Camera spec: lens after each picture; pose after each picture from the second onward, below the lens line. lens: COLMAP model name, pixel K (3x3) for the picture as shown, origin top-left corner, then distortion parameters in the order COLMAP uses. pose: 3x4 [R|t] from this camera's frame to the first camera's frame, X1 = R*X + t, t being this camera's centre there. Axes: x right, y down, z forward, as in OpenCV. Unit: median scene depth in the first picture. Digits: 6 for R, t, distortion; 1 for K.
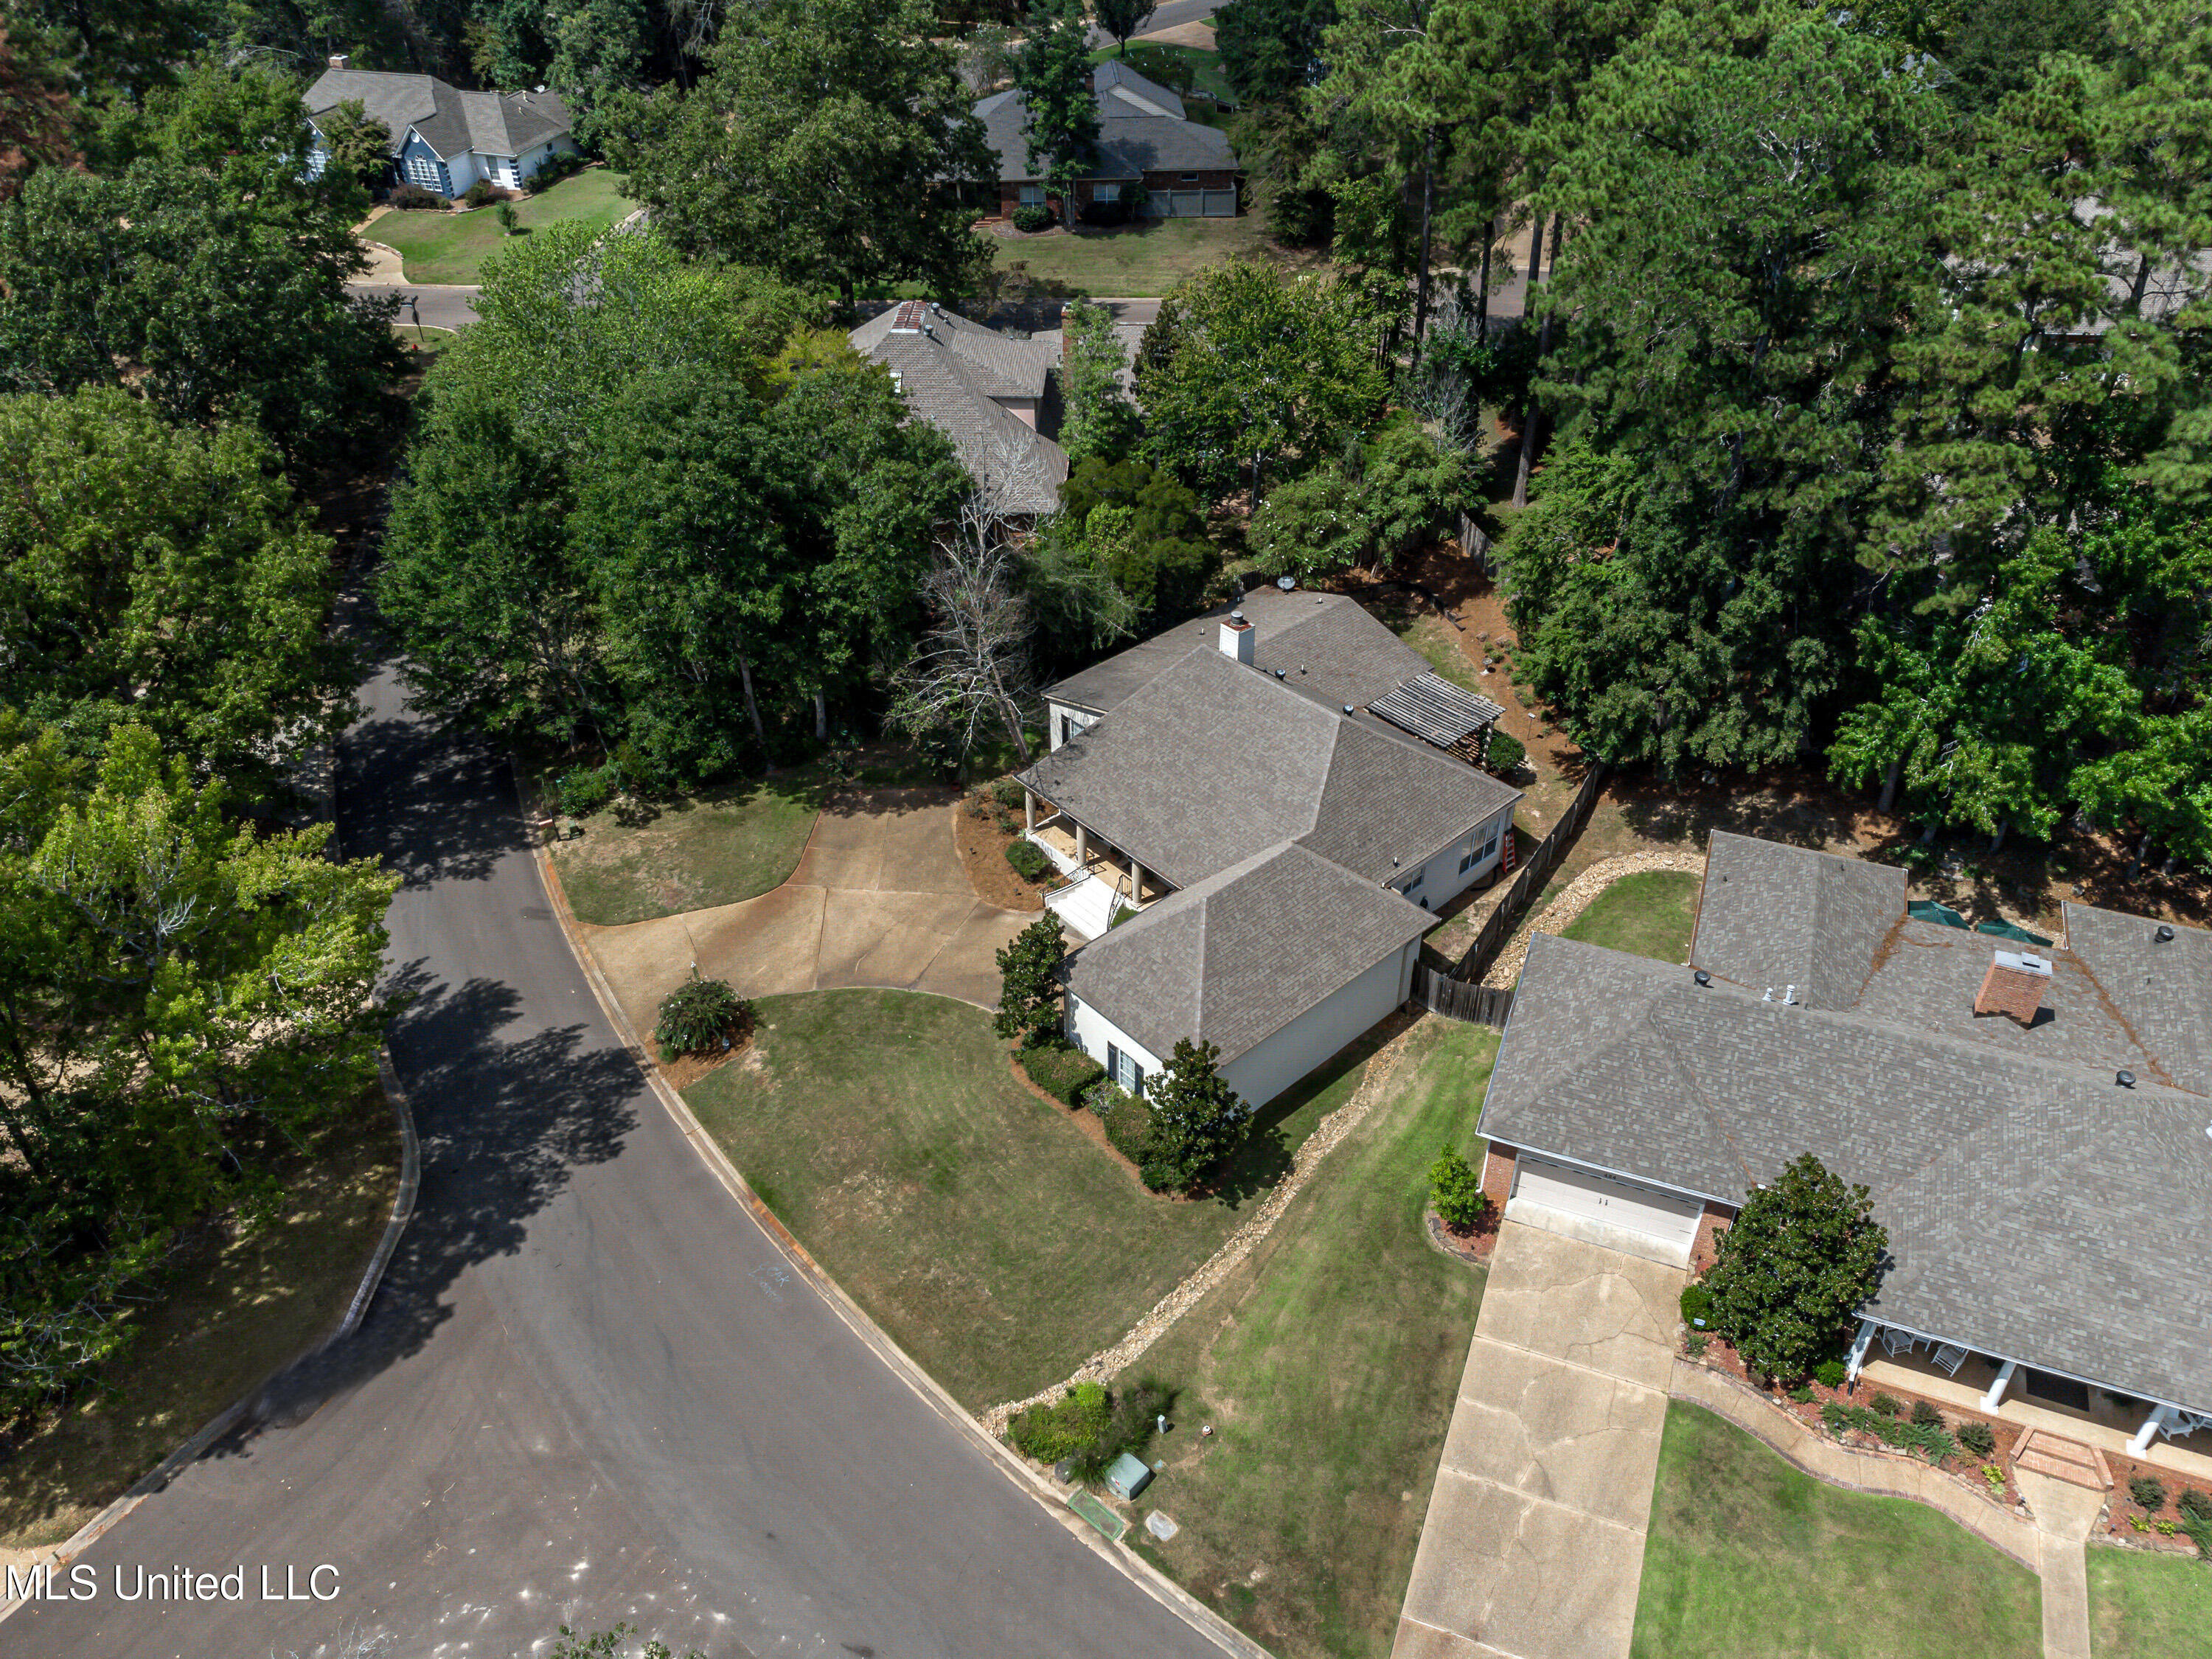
lens RADIAL K [[1651.0, 0, 1105.8], [0, 1651.0, 837.1], [0, 0, 1]] dist [0.002885, 0.017530]
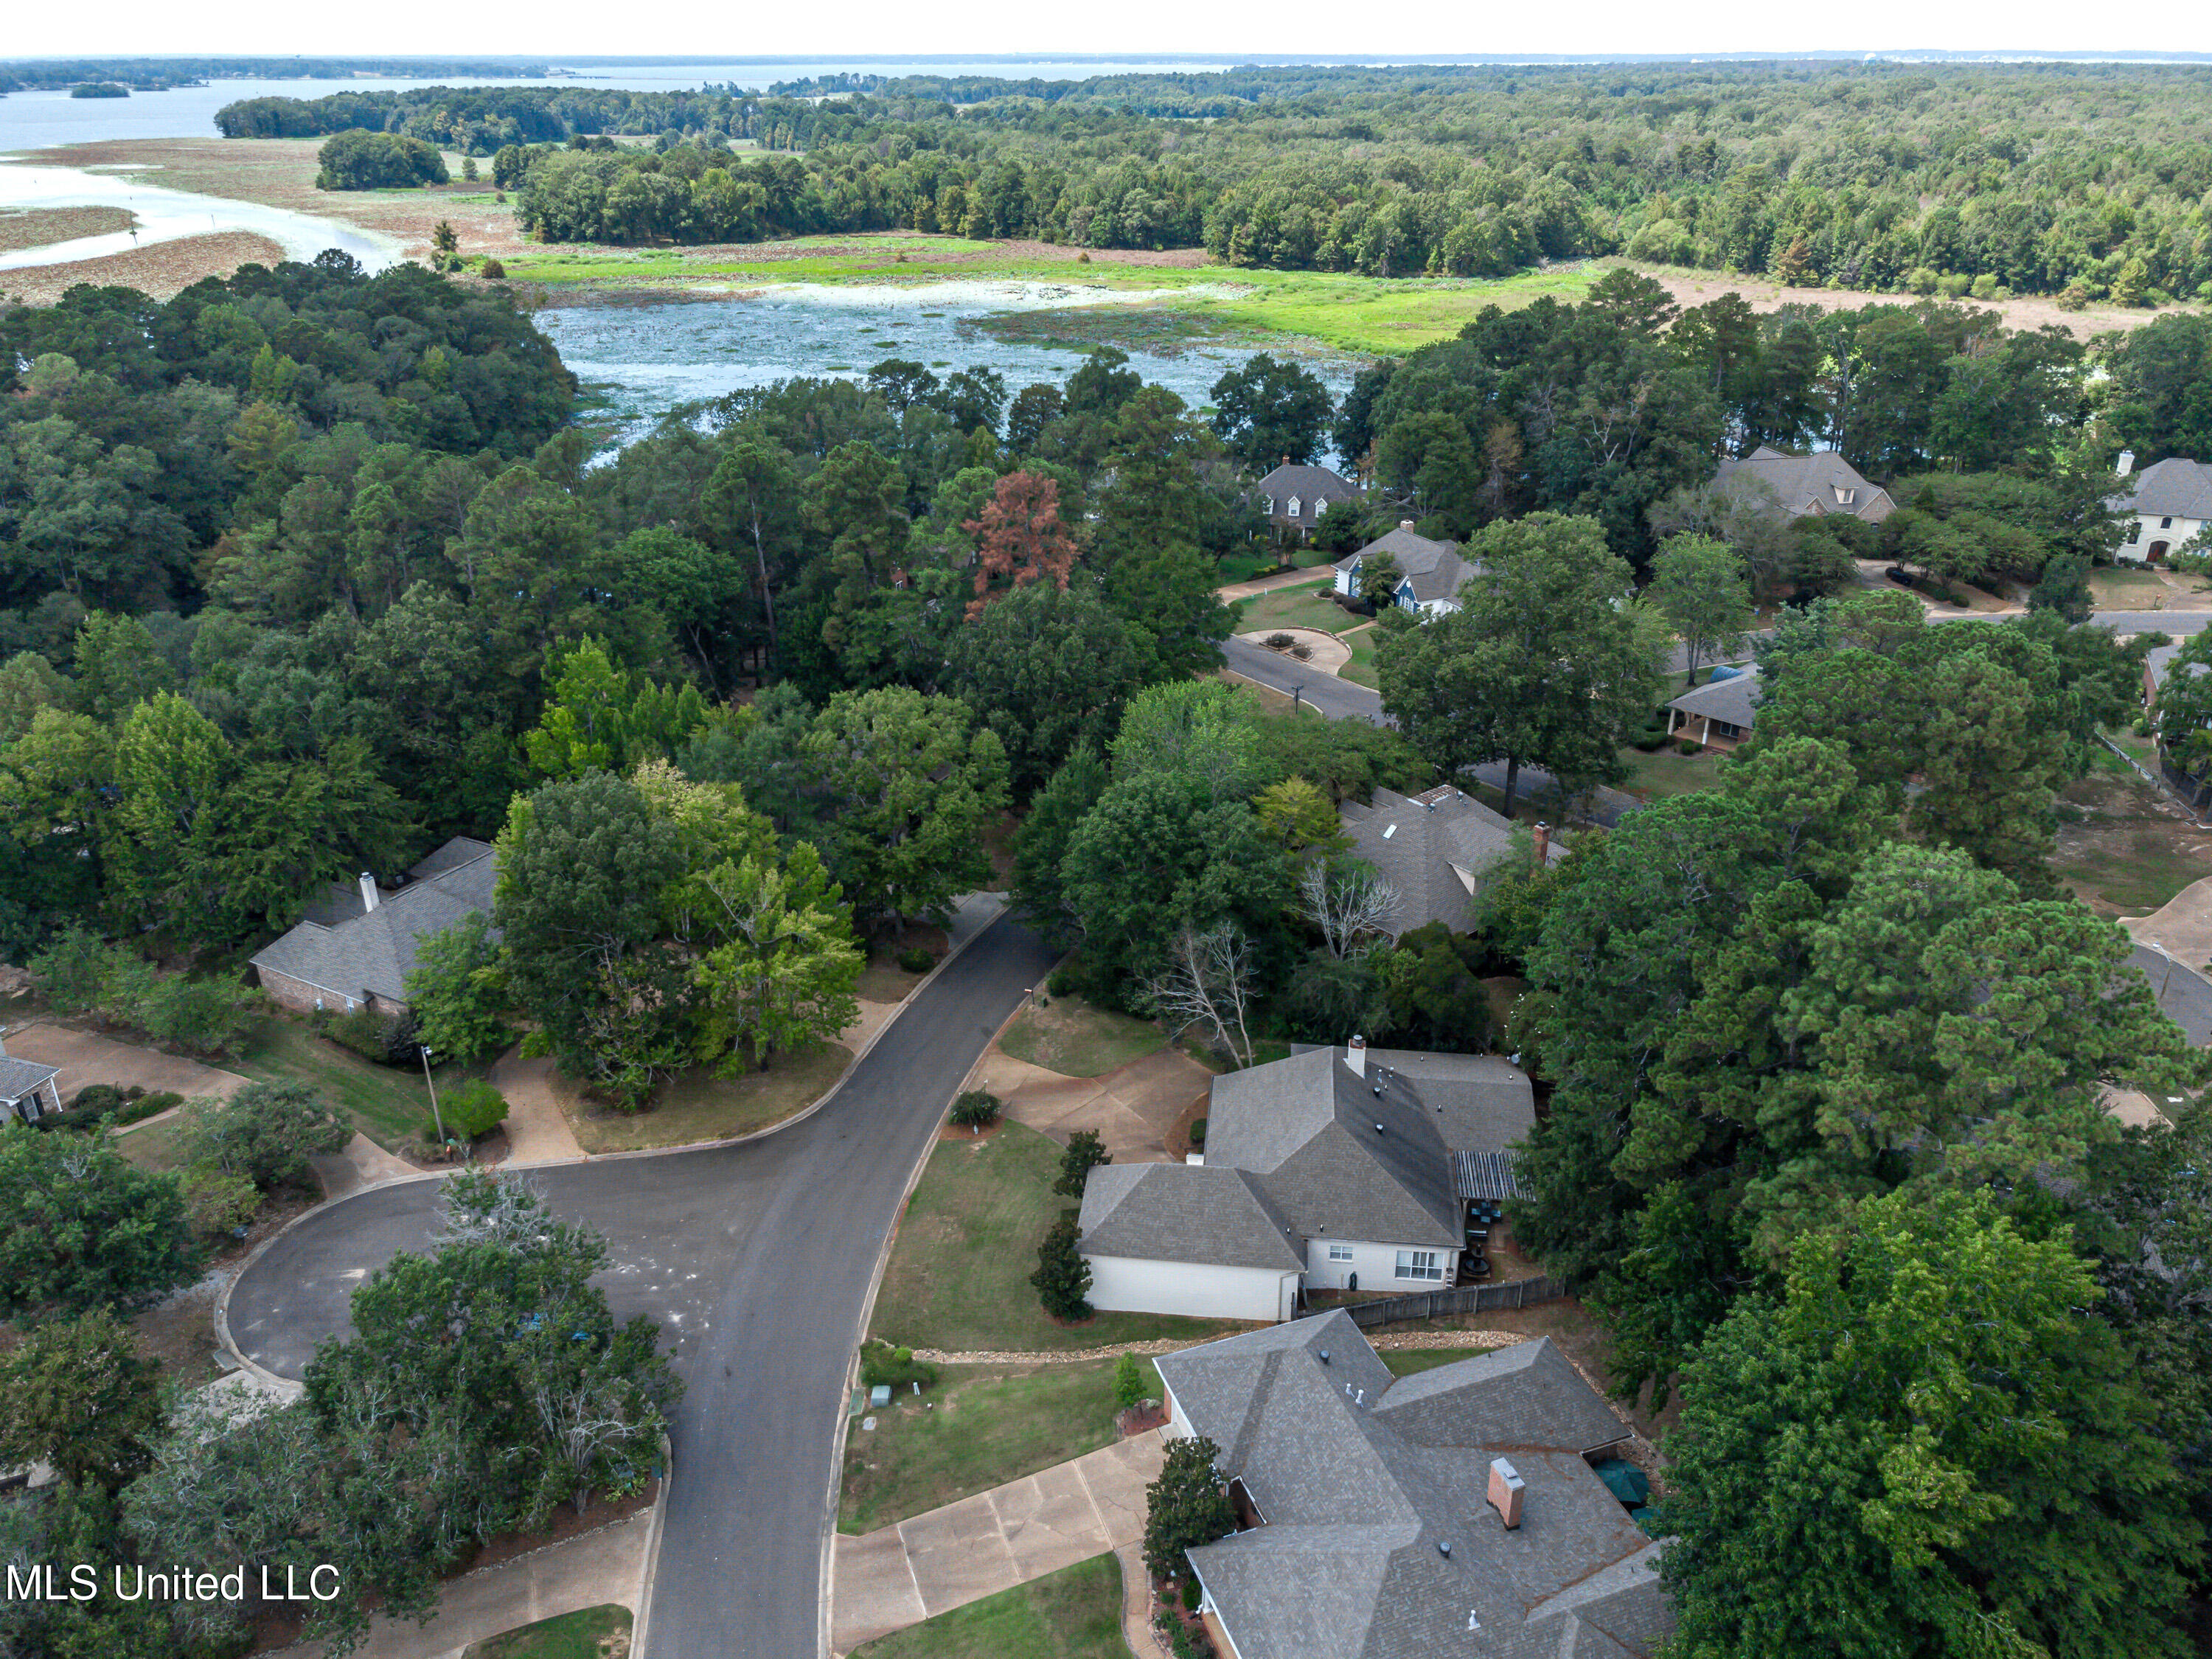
lens RADIAL K [[1662.1, 0, 1098.9], [0, 1662.1, 807.0], [0, 0, 1]] dist [0.002217, 0.028002]
pose [[0.663137, 0.311363, -0.680663, 0.987613], [-0.451375, 0.891767, -0.031822, -0.191629], [0.597085, 0.328337, 0.731905, -0.321062]]
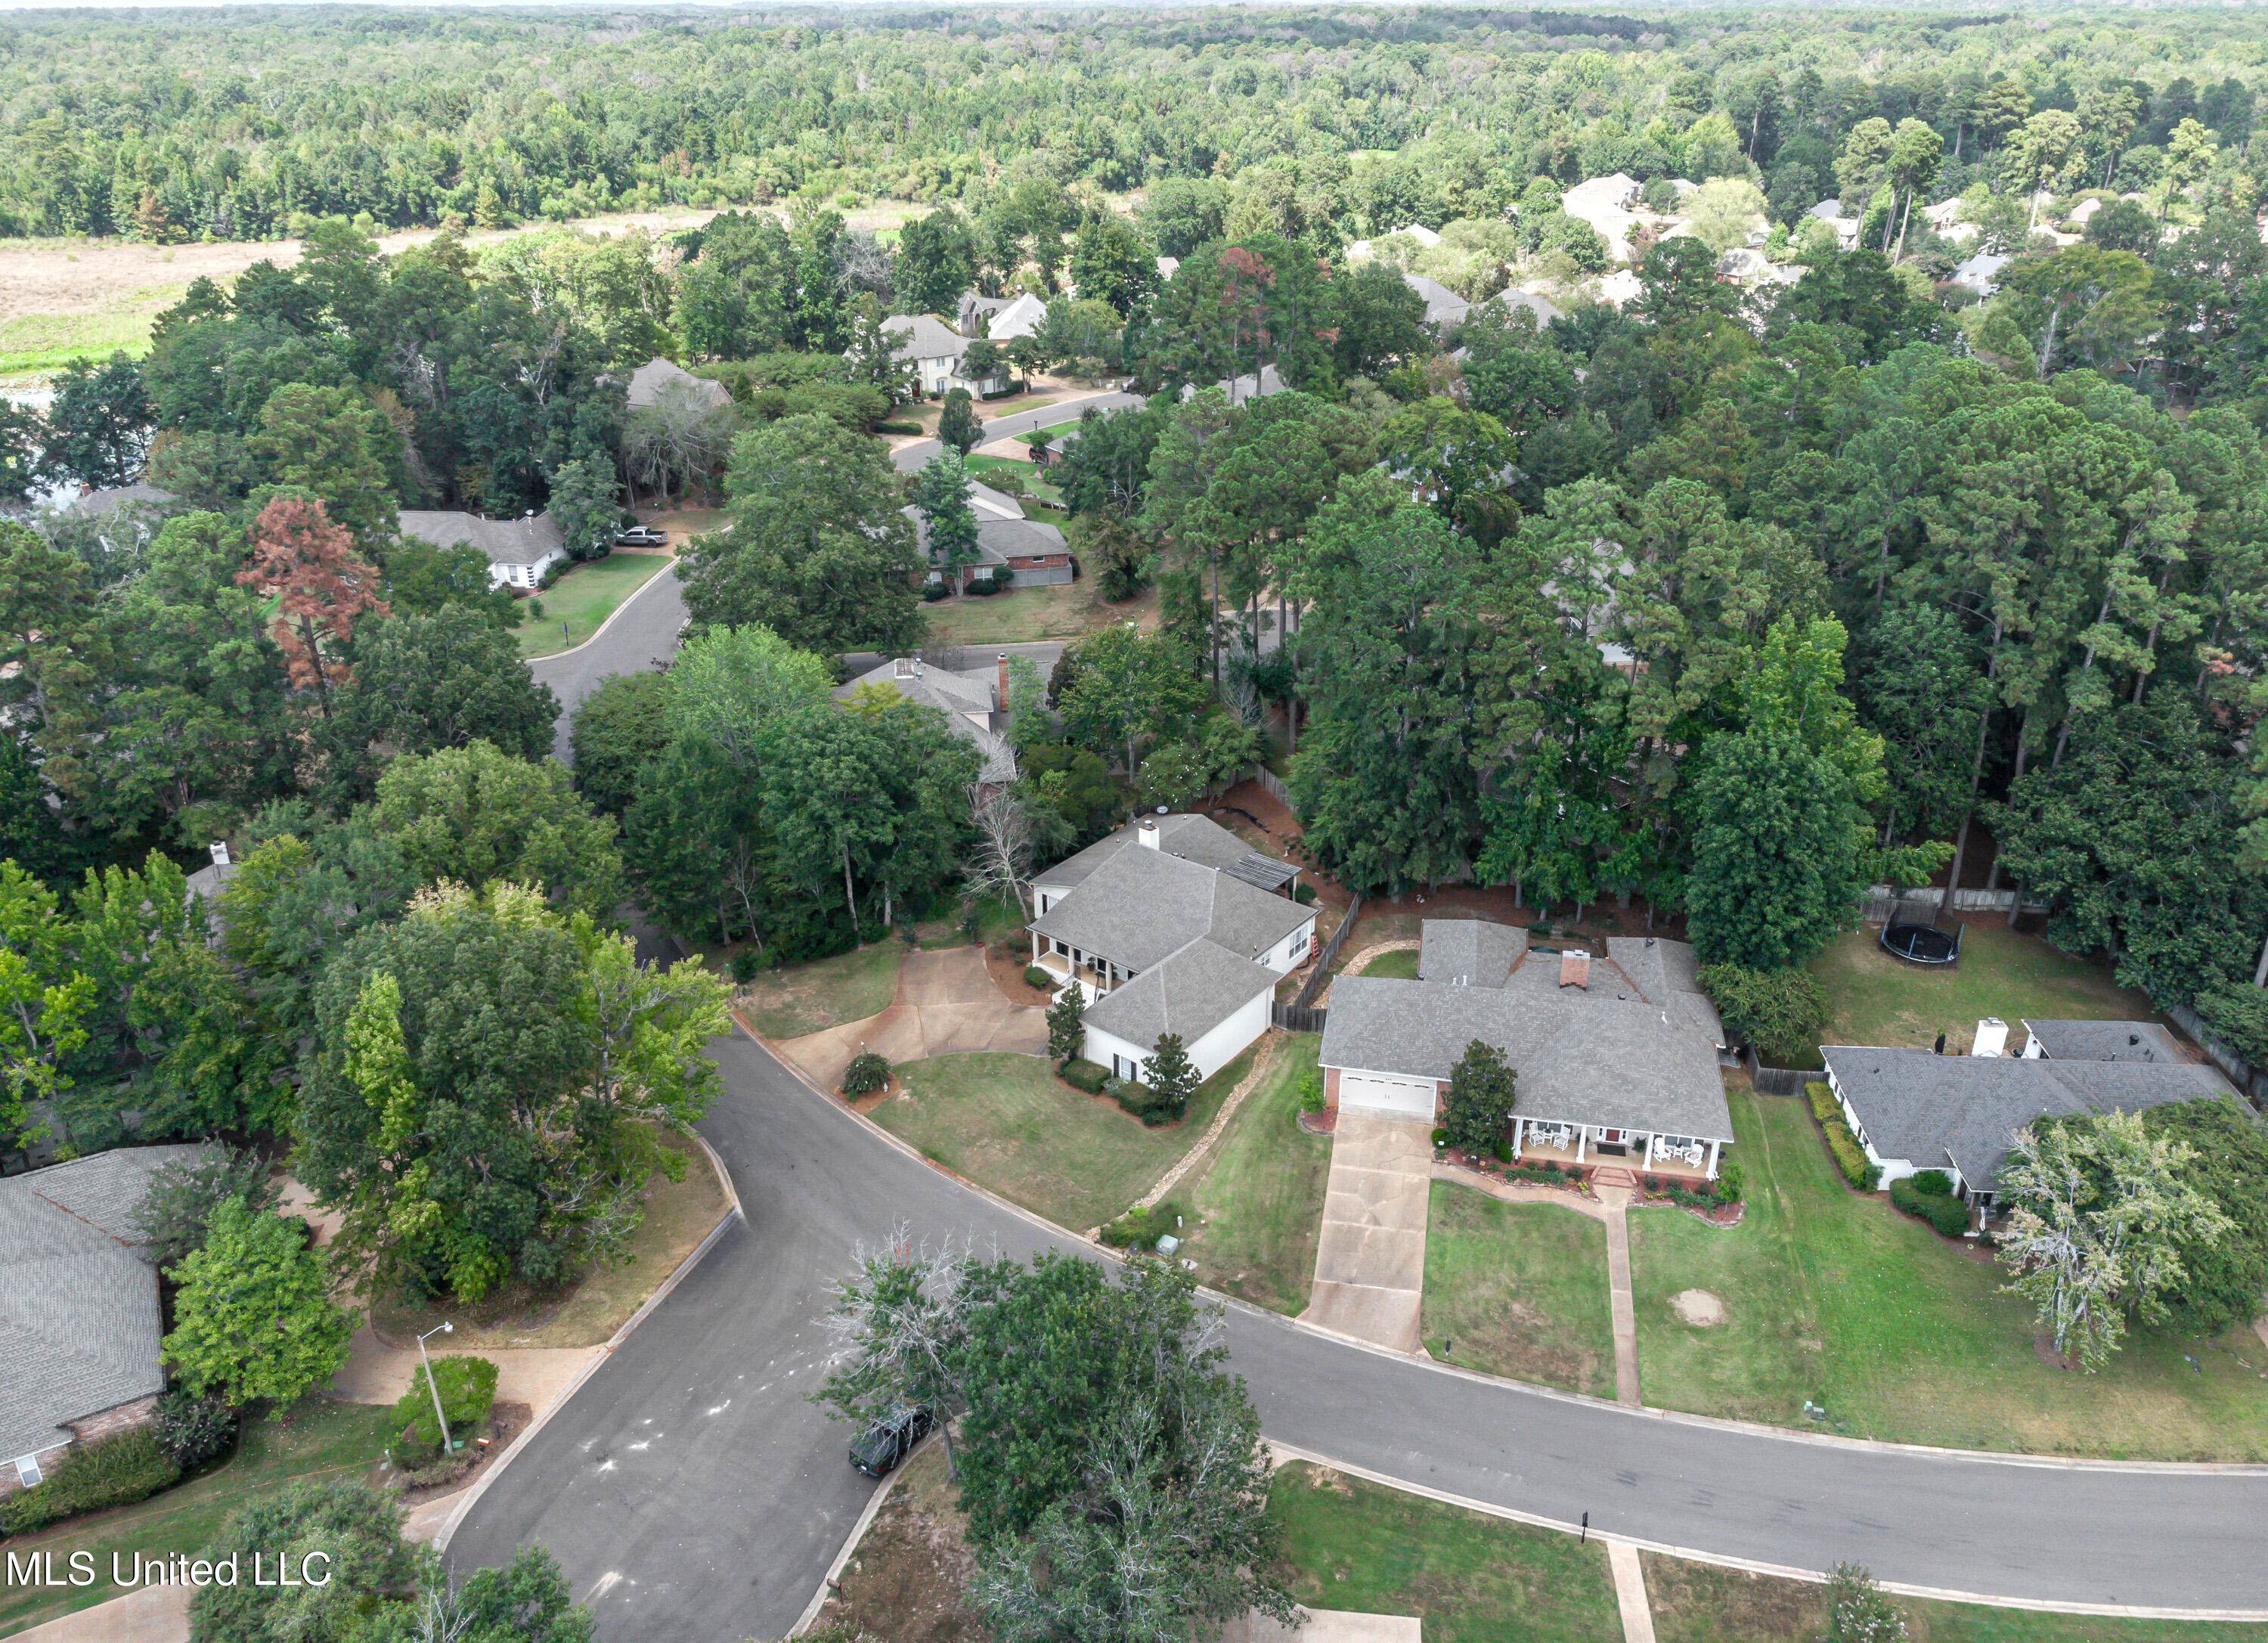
lens RADIAL K [[1707.6, 0, 1139.4], [0, 1707.6, 745.8], [0, 0, 1]] dist [0.038525, -0.036379]
pose [[0.983860, -0.066803, 0.166005, -0.256385], [0.103622, 0.969022, -0.224187, 0.219089], [-0.145886, 0.237770, 0.960303, -0.867834]]
